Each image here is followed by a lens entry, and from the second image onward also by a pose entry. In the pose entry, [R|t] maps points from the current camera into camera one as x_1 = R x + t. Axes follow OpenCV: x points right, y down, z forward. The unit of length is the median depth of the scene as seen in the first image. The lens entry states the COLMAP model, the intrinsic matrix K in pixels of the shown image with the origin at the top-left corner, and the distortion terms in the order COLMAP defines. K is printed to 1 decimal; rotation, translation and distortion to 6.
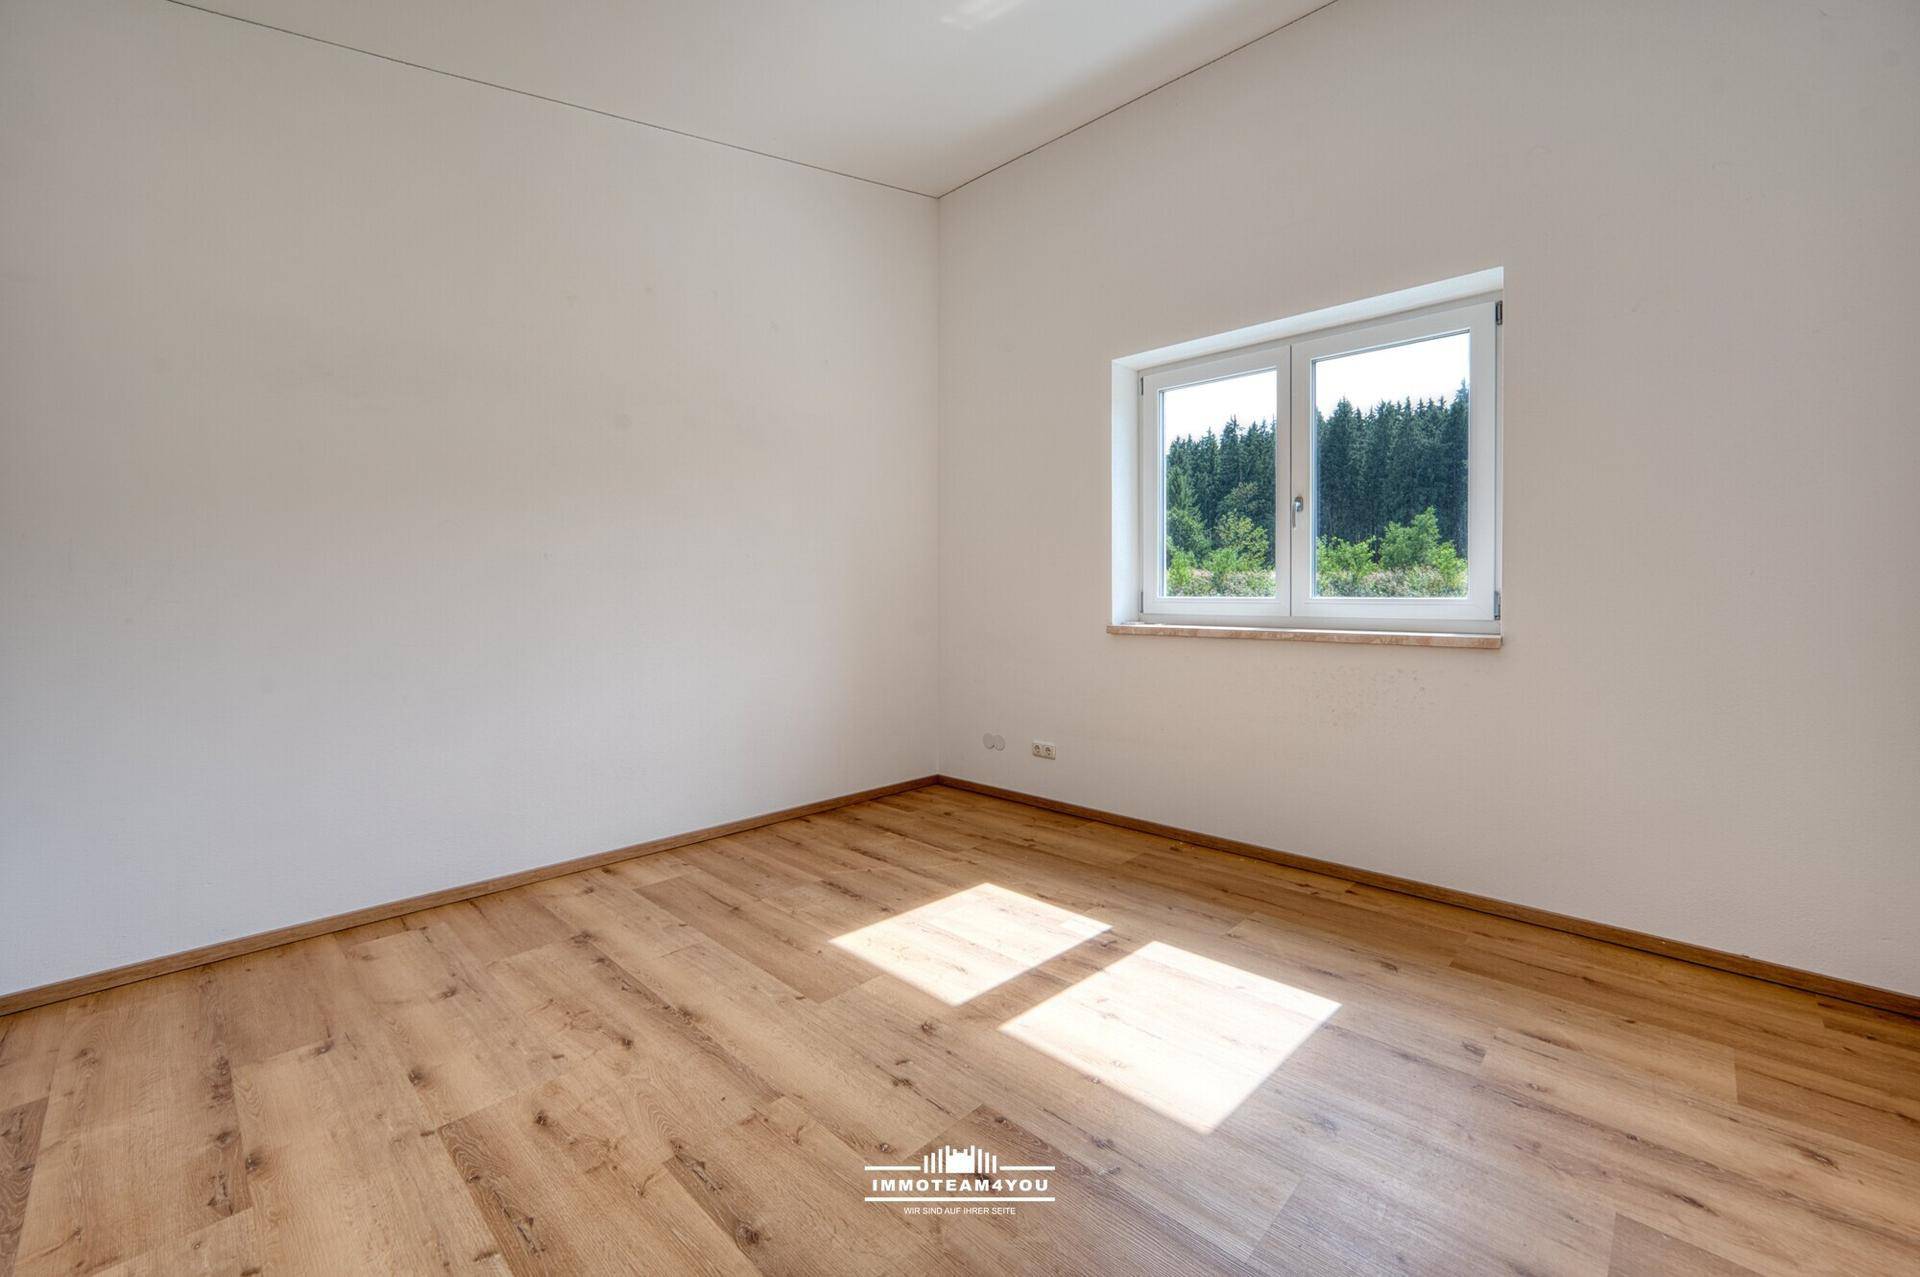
lens RADIAL K [[826.3, 0, 978.7], [0, 826.3, 593.5], [0, 0, 1]] dist [-0.009383, 0.000814]
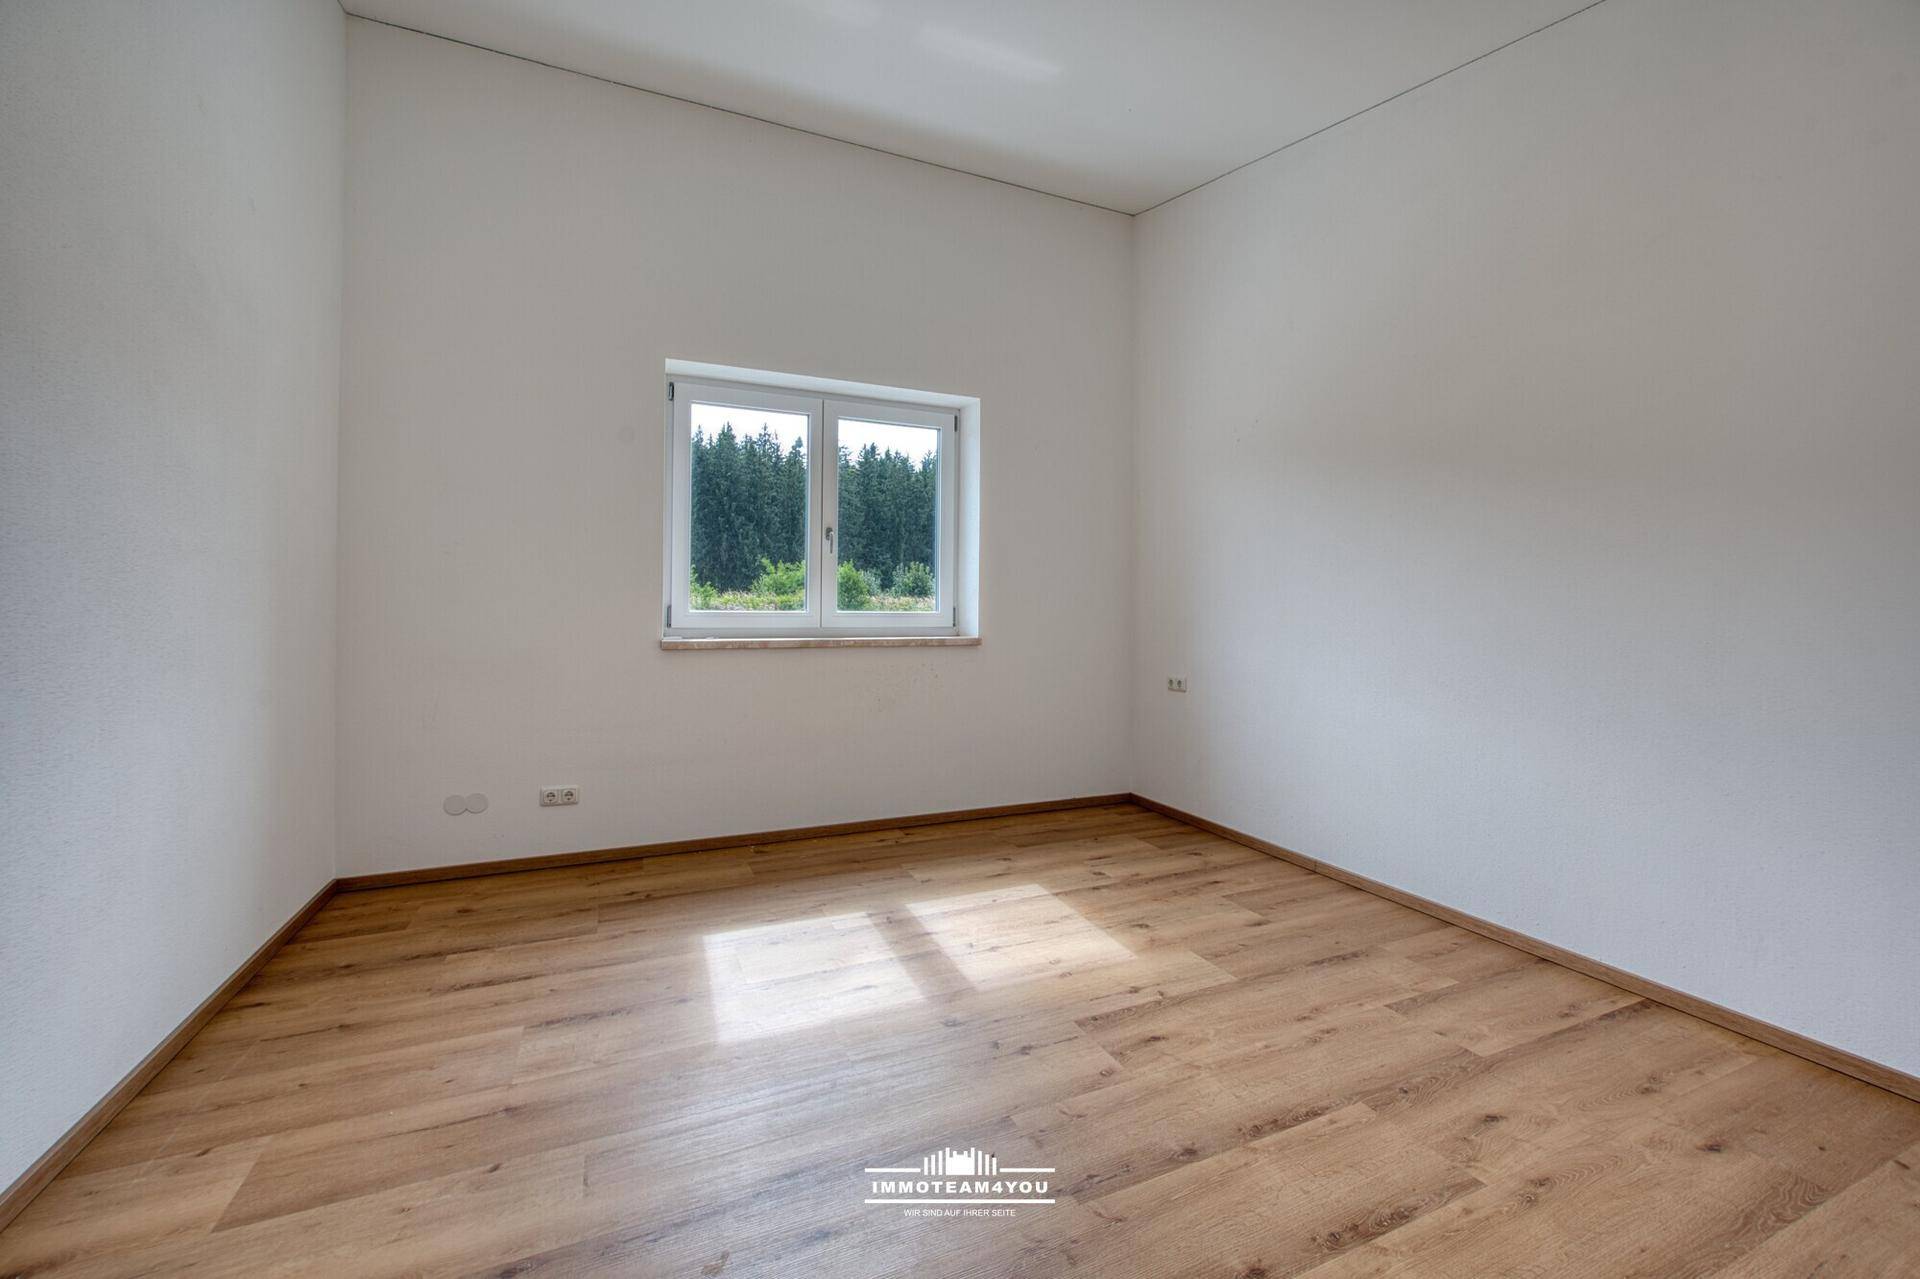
lens RADIAL K [[826.3, 0, 978.7], [0, 826.3, 594.5], [0, 0, 1]] dist [-0.009383, 0.000814]
pose [[0.319268, 0.020697, 0.947439, -0.703369], [-0.009157, 0.999782, -0.018754, 0.000550], [-0.947620, -0.002688, 0.319388, 0.422011]]
